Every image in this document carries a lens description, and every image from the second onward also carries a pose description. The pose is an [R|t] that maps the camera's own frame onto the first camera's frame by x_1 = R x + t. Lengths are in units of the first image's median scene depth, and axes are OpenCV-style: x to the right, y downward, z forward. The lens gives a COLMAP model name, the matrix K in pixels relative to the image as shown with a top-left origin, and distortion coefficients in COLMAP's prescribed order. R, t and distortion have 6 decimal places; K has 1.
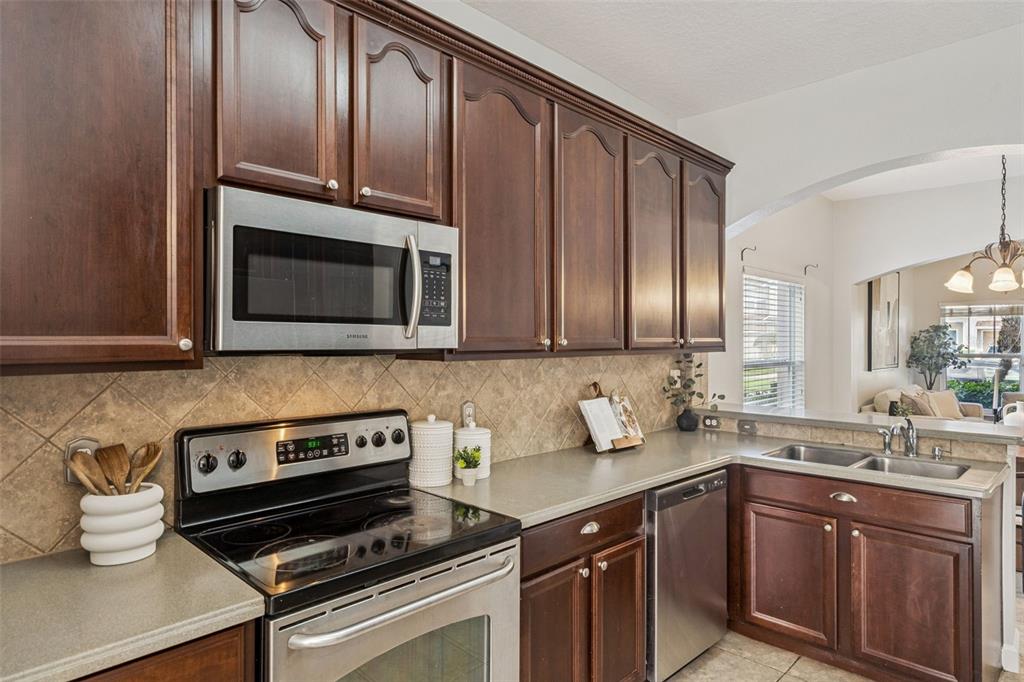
lens RADIAL K [[594.0, 0, 512.0], [0, 594.0, 341.0], [0, 0, 1]] dist [0.005143, 0.000307]
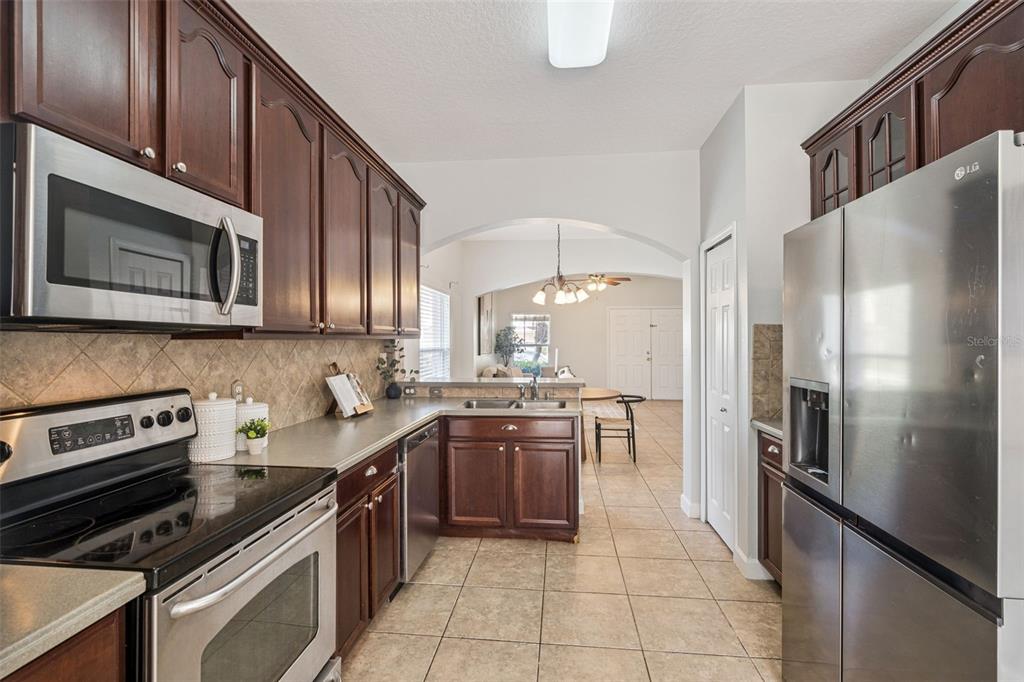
lens RADIAL K [[469.2, 0, 516.4], [0, 469.2, 336.2], [0, 0, 1]] dist [-0.002592, -0.000074]
pose [[0.777820, -0.000159, 0.628487, -0.228015], [0.006648, 0.999946, -0.007975, 0.033645], [-0.628452, 0.010381, 0.777779, 0.022525]]
